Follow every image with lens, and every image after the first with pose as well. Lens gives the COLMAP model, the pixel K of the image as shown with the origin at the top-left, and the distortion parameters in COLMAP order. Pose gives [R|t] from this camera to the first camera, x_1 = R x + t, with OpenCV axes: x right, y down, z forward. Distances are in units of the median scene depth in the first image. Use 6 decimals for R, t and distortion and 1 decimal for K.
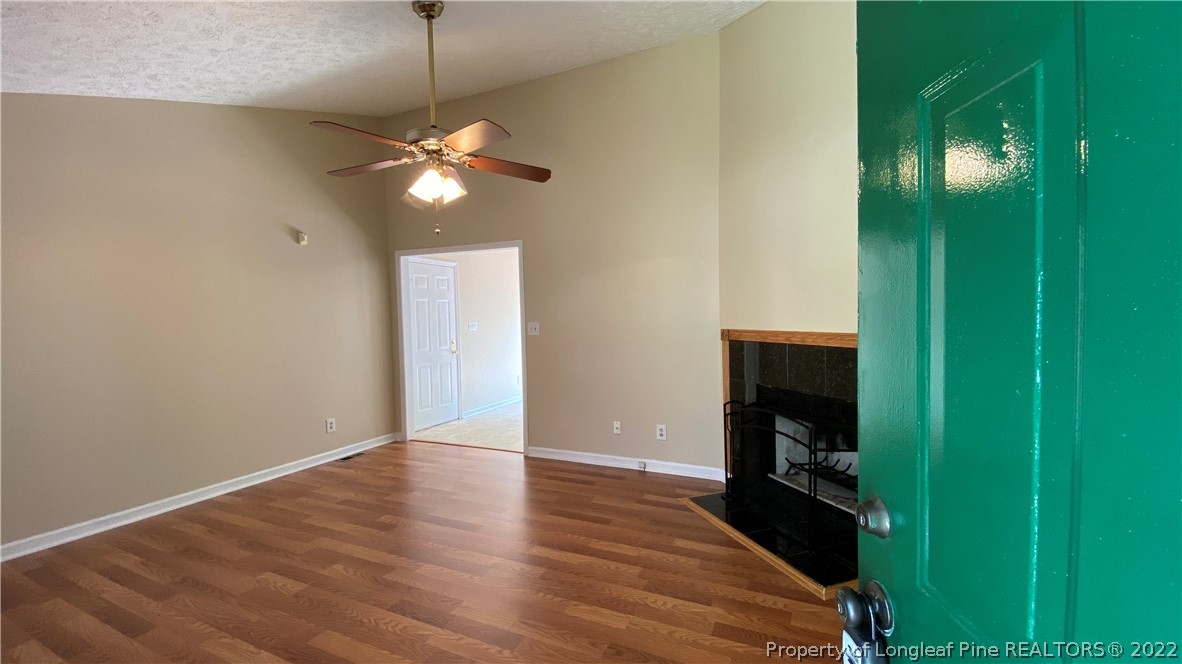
lens RADIAL K [[477.7, 0, 591.0], [0, 477.7, 332.0], [0, 0, 1]] dist [0.001556, 0.000079]
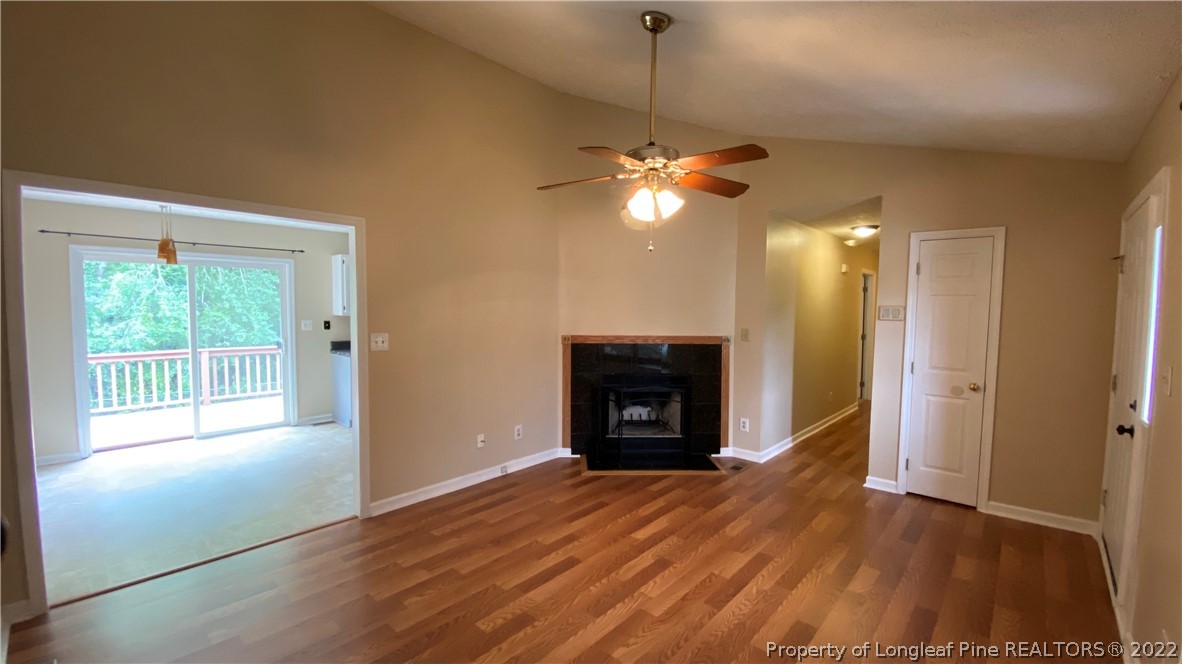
lens RADIAL K [[477.3, 0, 591.0], [0, 477.3, 332.0], [0, 0, 1]] dist [0.049024, -0.038118]
pose [[0.302792, -0.025020, 0.952728, -0.992784], [0.020048, 0.999601, 0.019879, -0.042784], [-0.952846, 0.013081, 0.303173, 0.610951]]
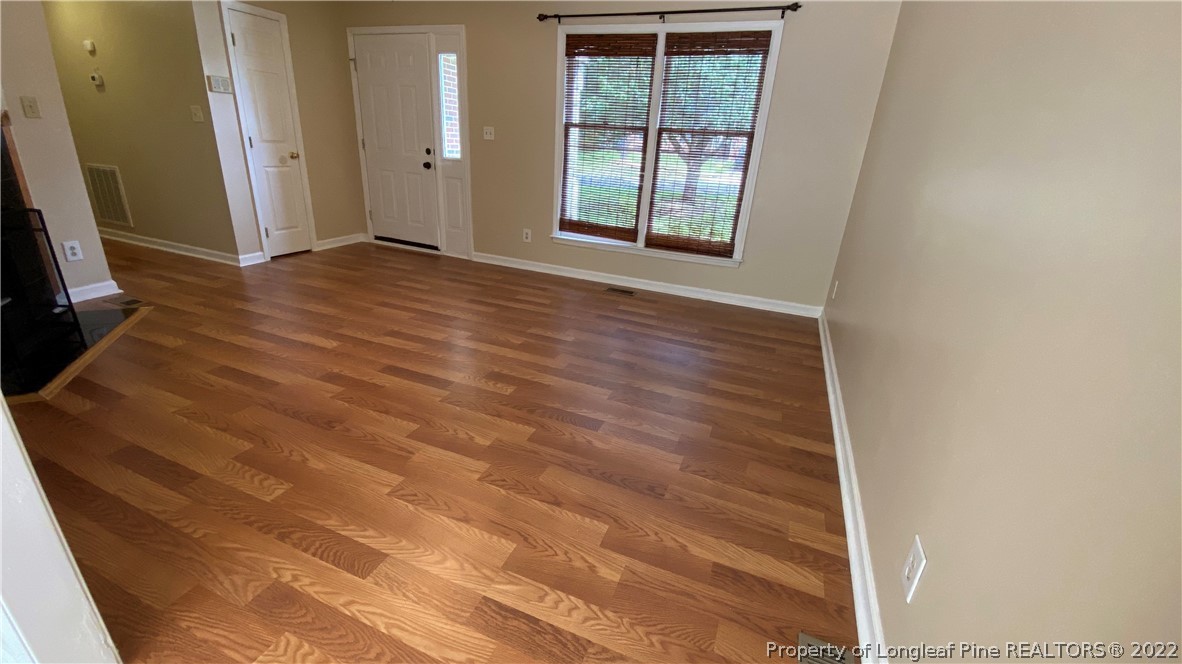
lens RADIAL K [[477.3, 0, 591.0], [0, 477.3, 332.0], [0, 0, 1]] dist [0.049024, -0.038118]
pose [[-0.998287, -0.019164, -0.055272, -0.497824], [-0.039767, 0.915254, 0.400909, -0.008961], [0.042905, 0.402421, -0.914449, 1.594859]]
